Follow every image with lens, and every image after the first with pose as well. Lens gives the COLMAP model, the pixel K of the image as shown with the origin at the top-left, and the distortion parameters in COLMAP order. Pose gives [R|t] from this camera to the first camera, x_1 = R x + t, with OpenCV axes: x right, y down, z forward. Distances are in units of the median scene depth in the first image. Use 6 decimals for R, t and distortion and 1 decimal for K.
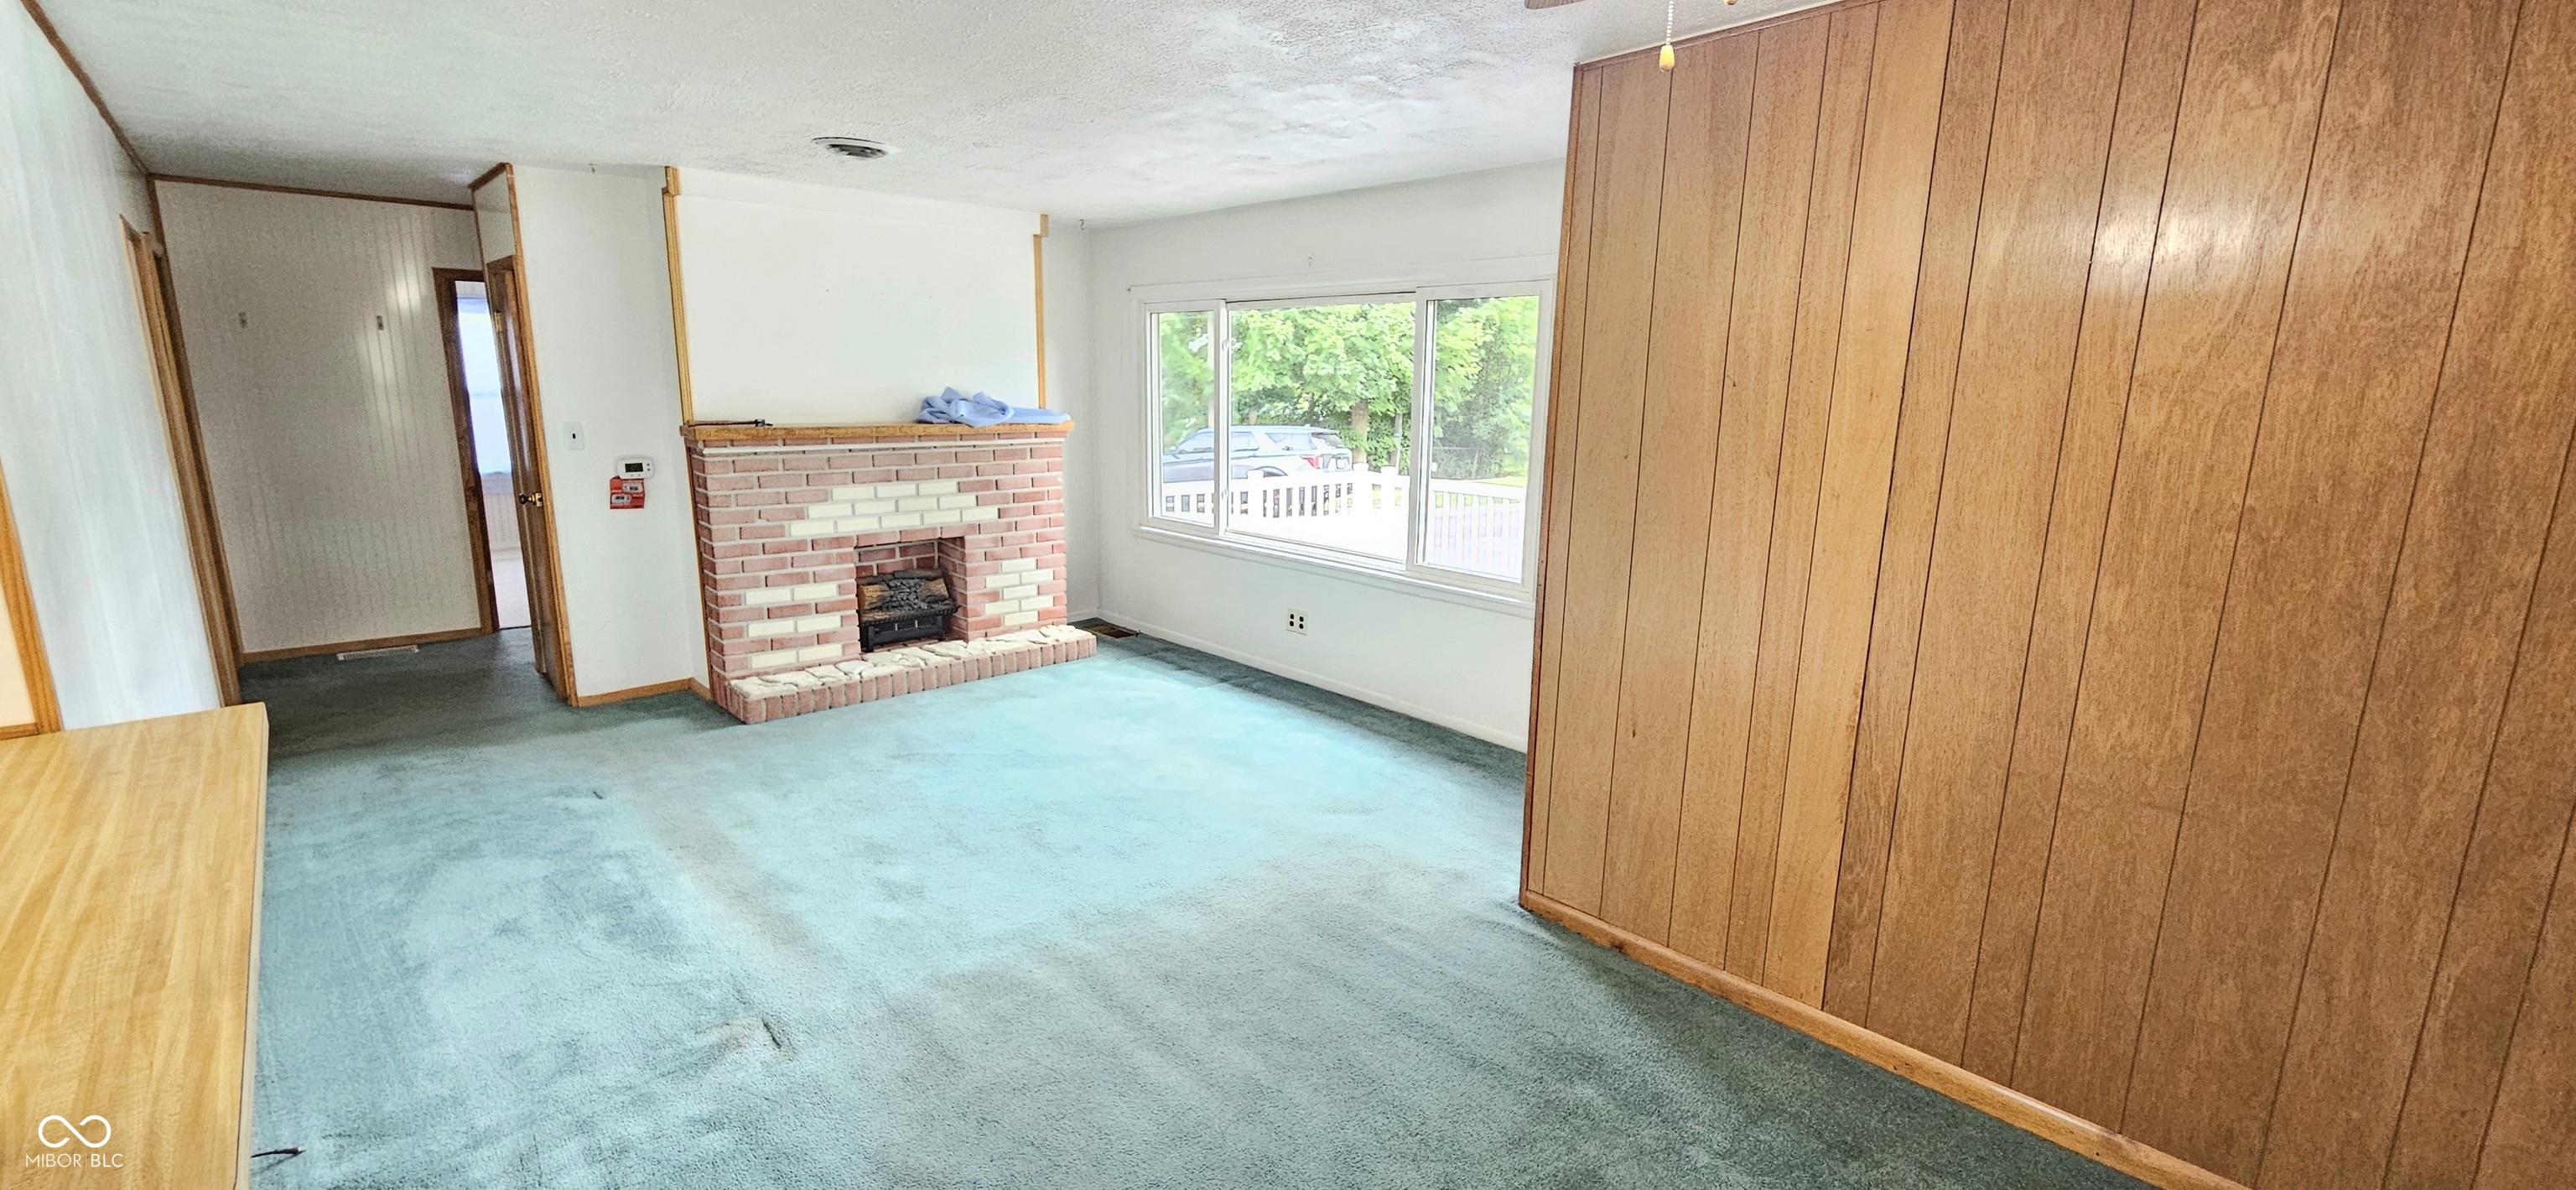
lens RADIAL K [[1058.3, 0, 1290.1], [0, 1058.3, 587.3], [0, 0, 1]] dist [-0.000430, -0.000329]
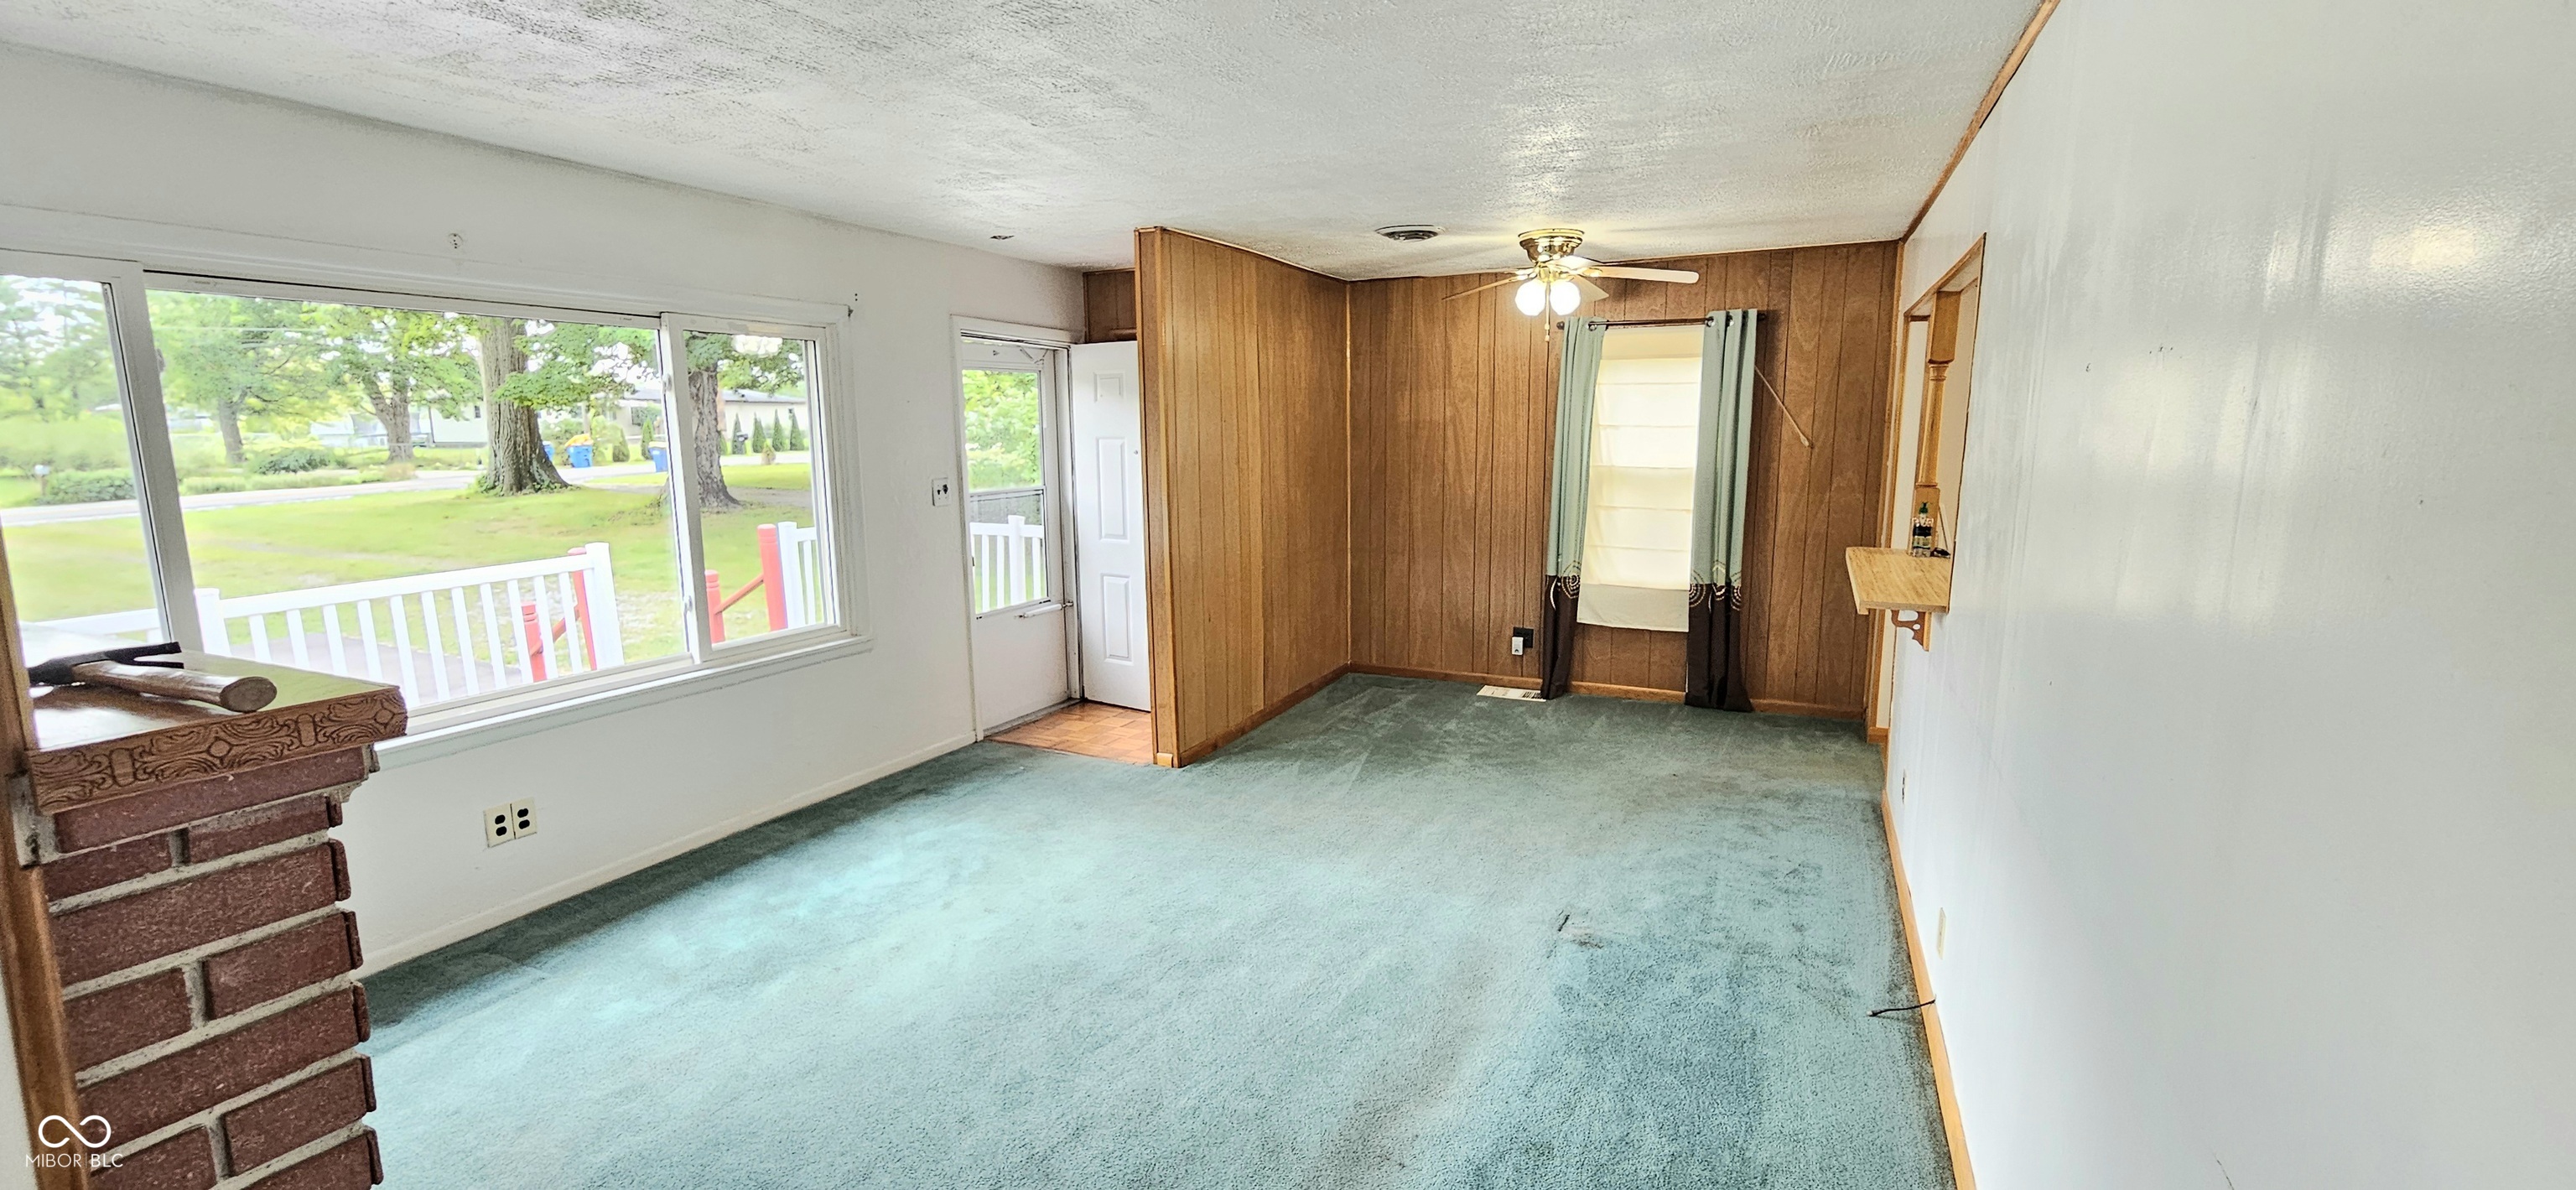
lens RADIAL K [[1058.3, 0, 1287.1], [0, 1058.3, 606.7], [0, 0, 1]] dist [-0.000430, -0.000329]
pose [[-0.353138, -0.172001, 0.919625, -1.308637], [0.187297, 0.950059, 0.249616, -0.292578], [-0.916632, 0.260391, -0.303286, 1.391574]]
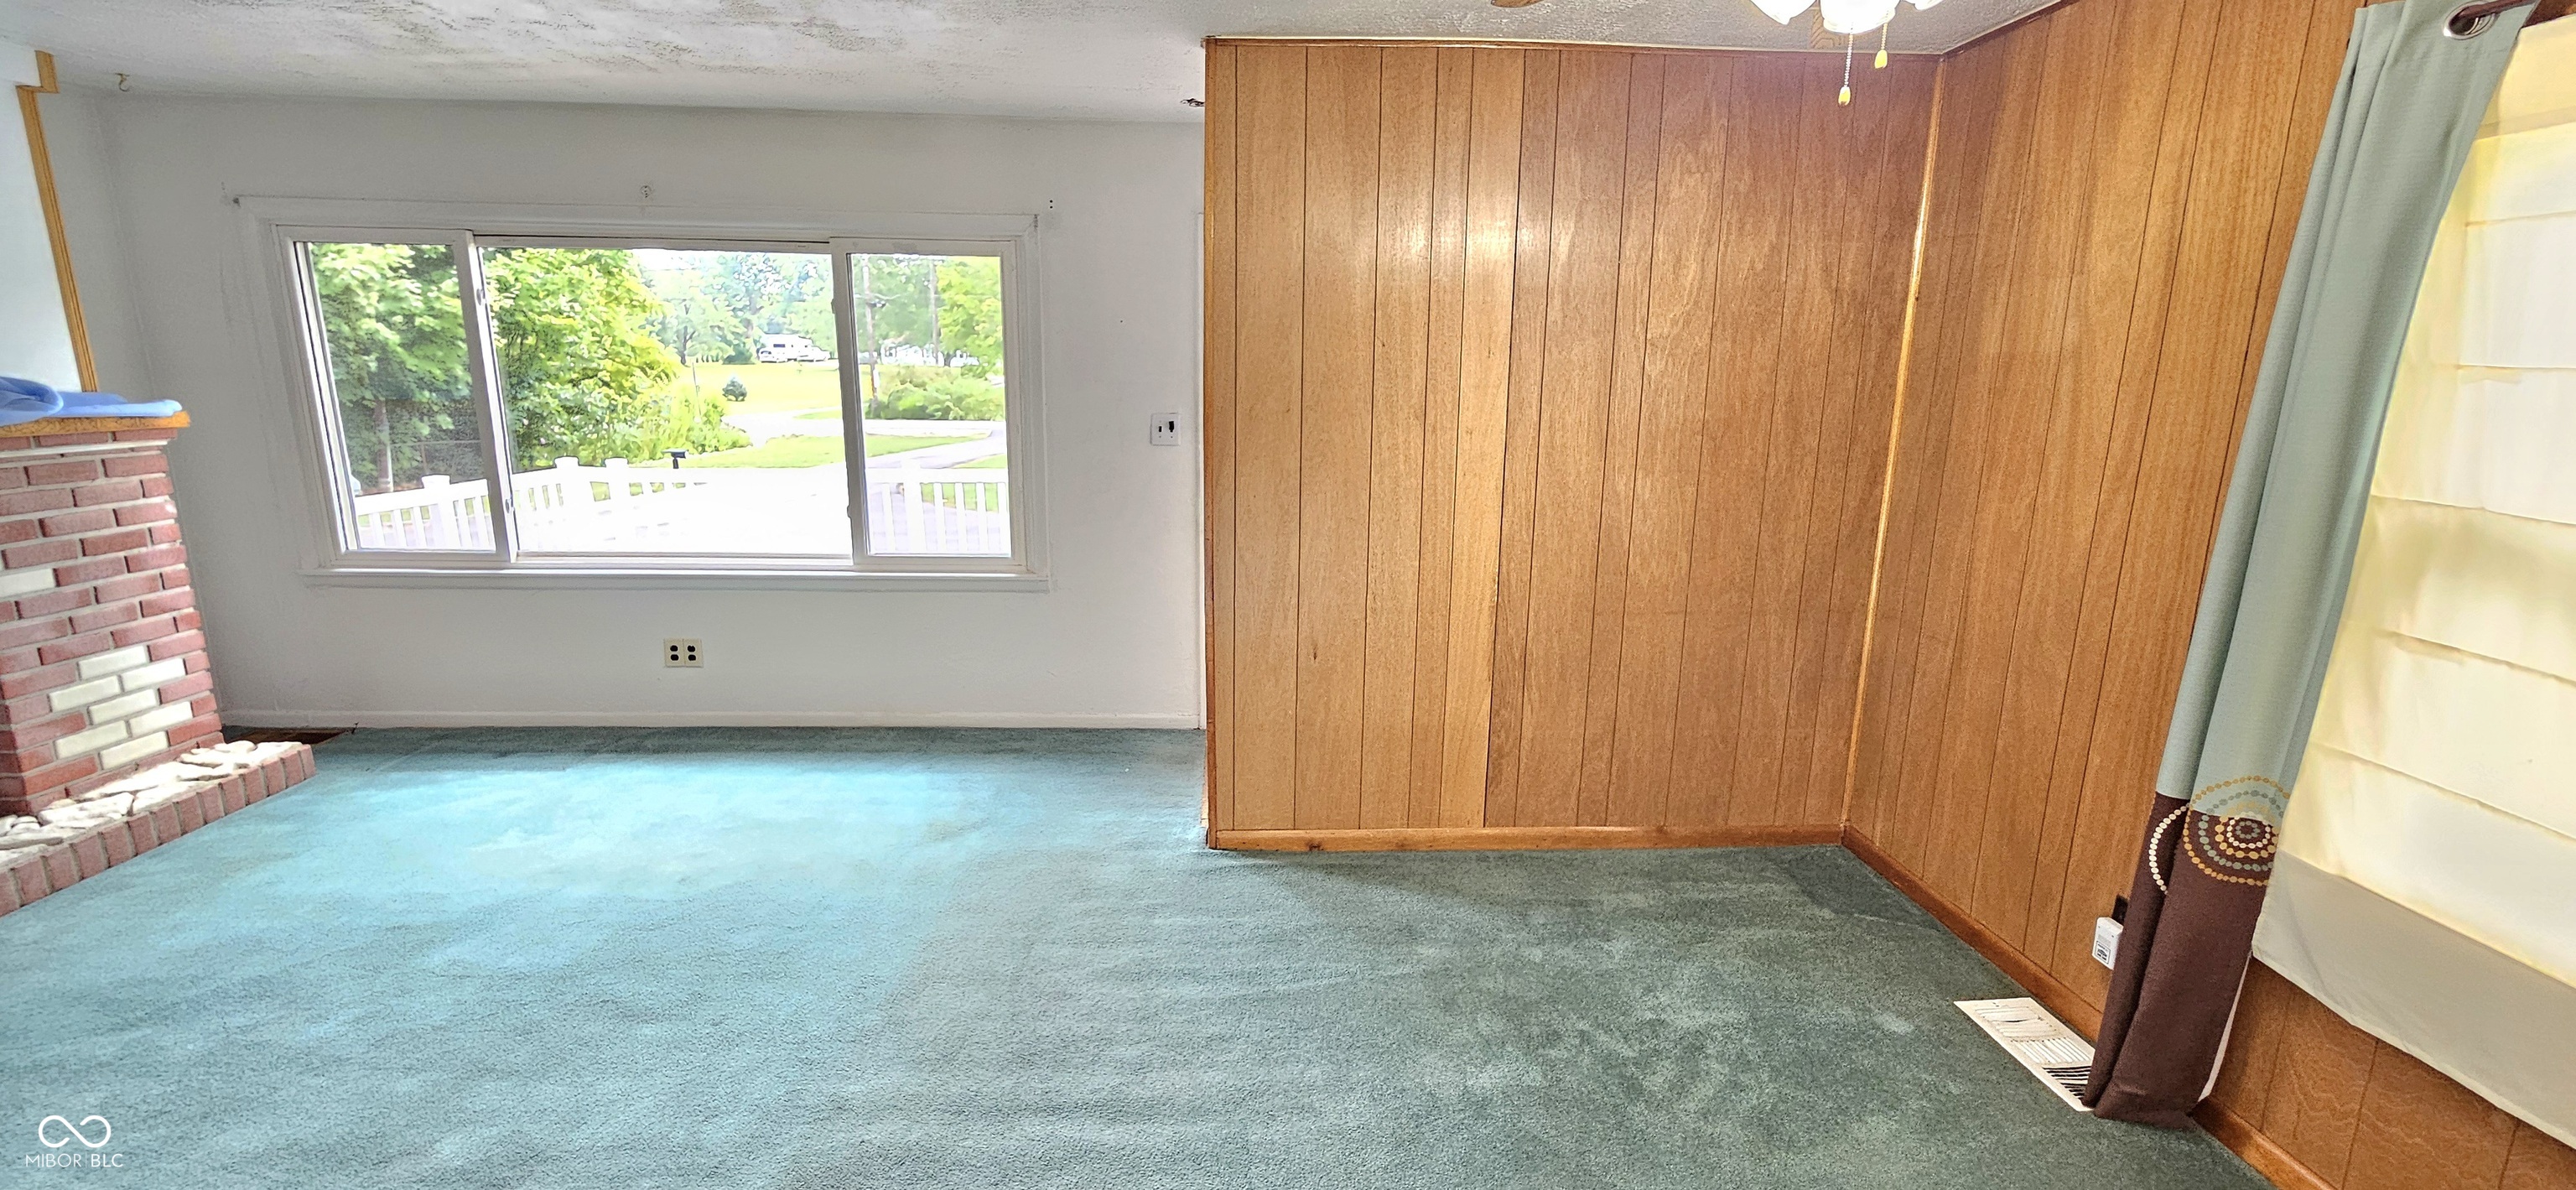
lens RADIAL K [[1058.3, 0, 1277.8], [0, 1058.3, 588.4], [0, 0, 1]] dist [-0.000430, -0.000329]
pose [[0.657378, -0.160452, 0.736280, -0.516944], [0.144606, 0.985770, 0.085711, -0.035572], [-0.739556, 0.050126, 0.671226, 0.264221]]
